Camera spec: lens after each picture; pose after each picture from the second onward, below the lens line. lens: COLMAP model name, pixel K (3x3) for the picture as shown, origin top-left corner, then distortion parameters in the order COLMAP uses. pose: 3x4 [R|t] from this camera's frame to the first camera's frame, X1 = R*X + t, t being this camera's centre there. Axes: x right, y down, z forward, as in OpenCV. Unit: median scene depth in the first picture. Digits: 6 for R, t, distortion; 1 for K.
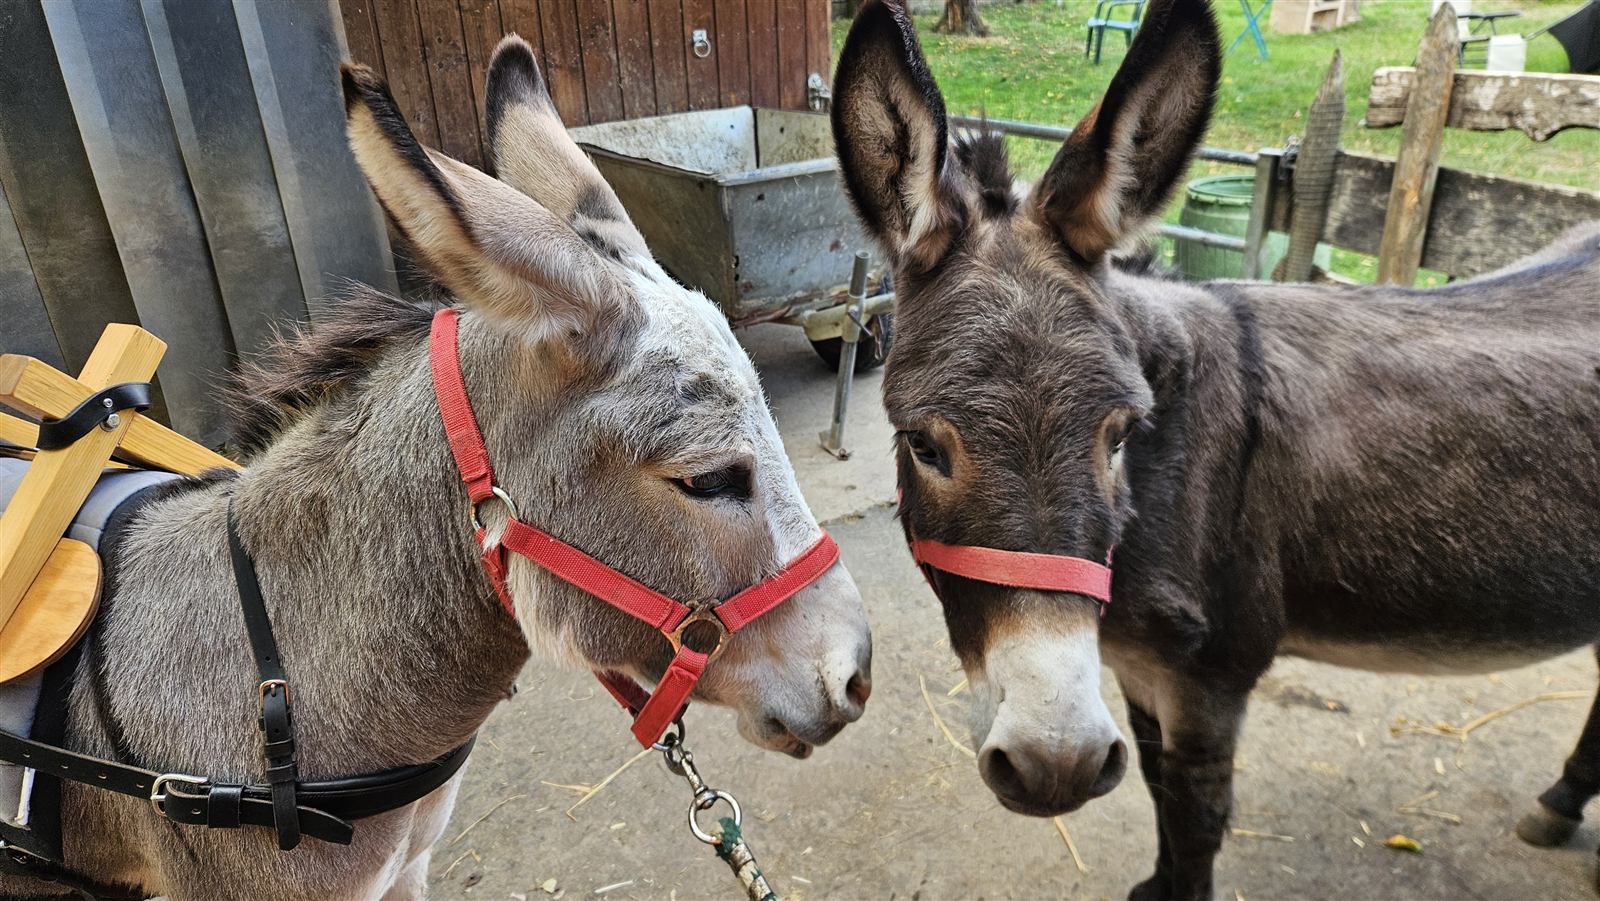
lens RADIAL K [[1094.5, 0, 798.3], [0, 1094.5, 448.1], [0, 0, 1]] dist [-0.004062, -0.002249]
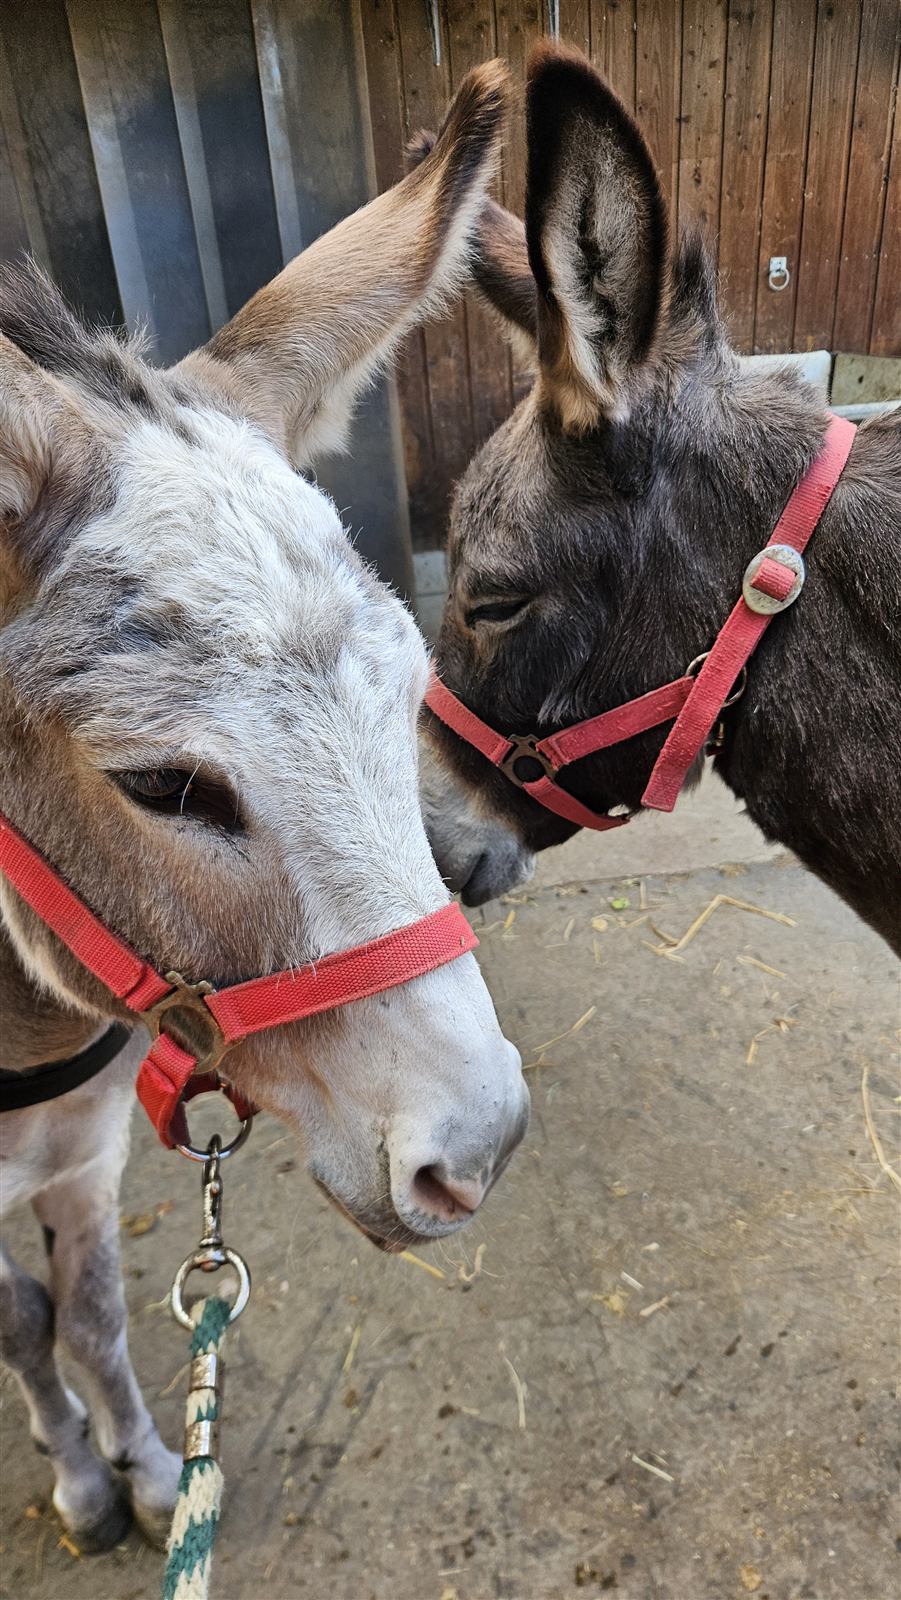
lens RADIAL K [[1094.5, 0, 454.4], [0, 1094.5, 803.9], [0, 0, 1]] dist [-0.004062, -0.002249]
pose [[0.917098, 0.167796, -0.361630, 0.098137], [-0.140933, 0.984993, 0.099629, -0.018718], [0.372920, -0.040404, 0.926983, 0.167249]]
